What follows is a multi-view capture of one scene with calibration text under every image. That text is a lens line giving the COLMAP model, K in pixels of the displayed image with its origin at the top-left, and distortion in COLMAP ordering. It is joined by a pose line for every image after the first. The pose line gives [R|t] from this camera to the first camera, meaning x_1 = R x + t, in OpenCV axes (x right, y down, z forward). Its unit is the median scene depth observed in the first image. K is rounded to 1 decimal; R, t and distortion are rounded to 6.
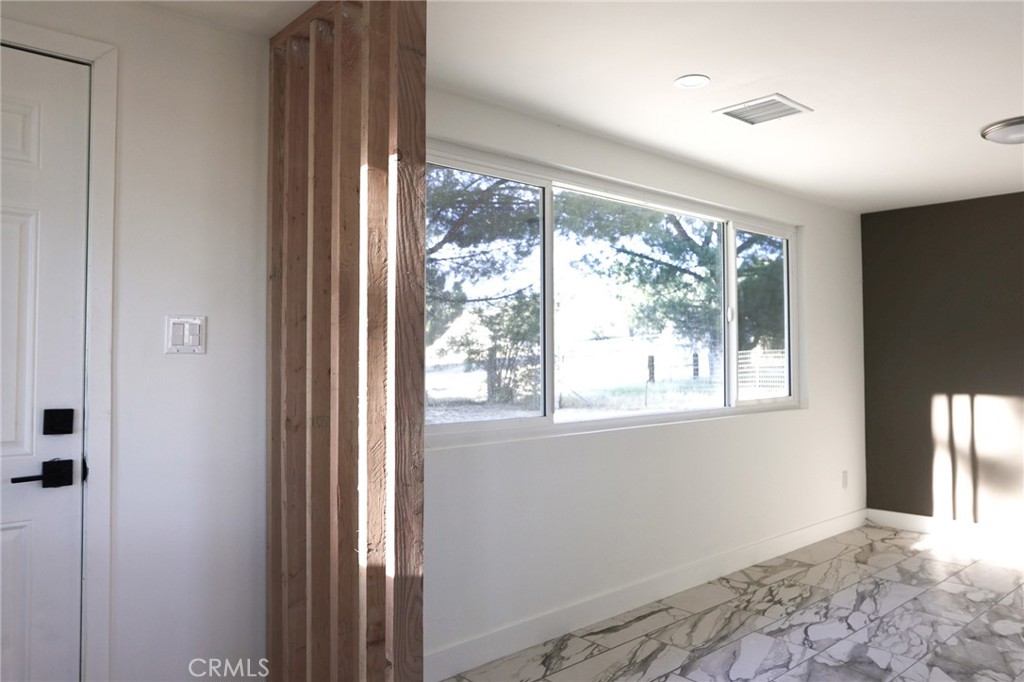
lens RADIAL K [[770.1, 0, 512.0], [0, 770.1, 341.0], [0, 0, 1]] dist [-0.071104, 0.123728]
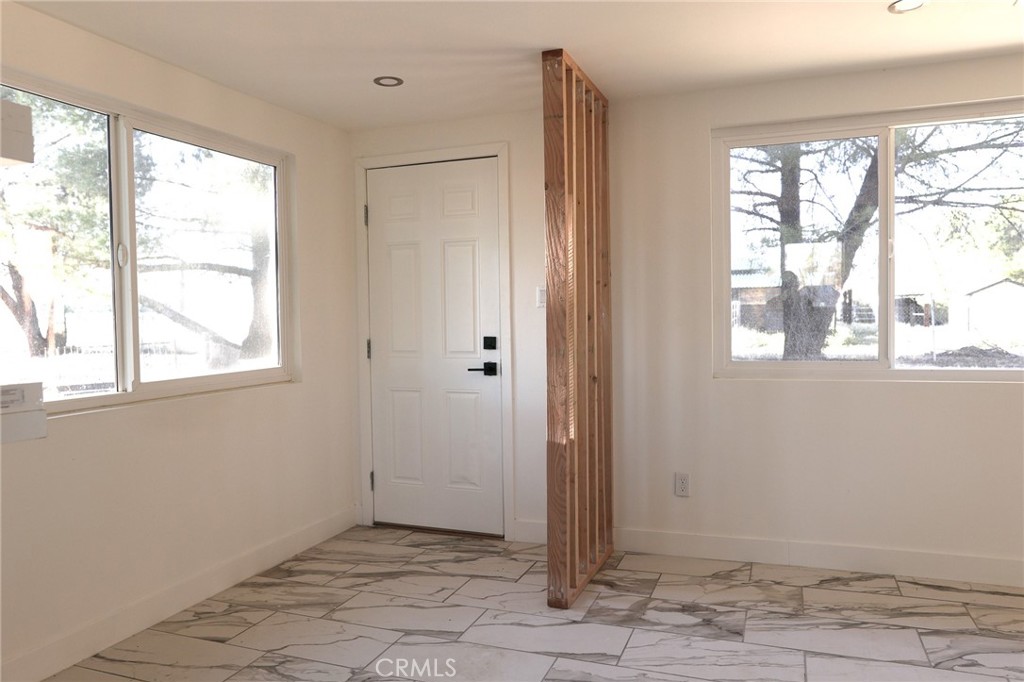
lens RADIAL K [[770.1, 0, 512.0], [0, 770.1, 341.0], [0, 0, 1]] dist [-0.071104, 0.123728]
pose [[0.419203, 0.028993, -0.907429, 0.873614], [0.038093, 0.998048, 0.049486, 0.002527], [0.907093, -0.055312, 0.417281, 0.151137]]
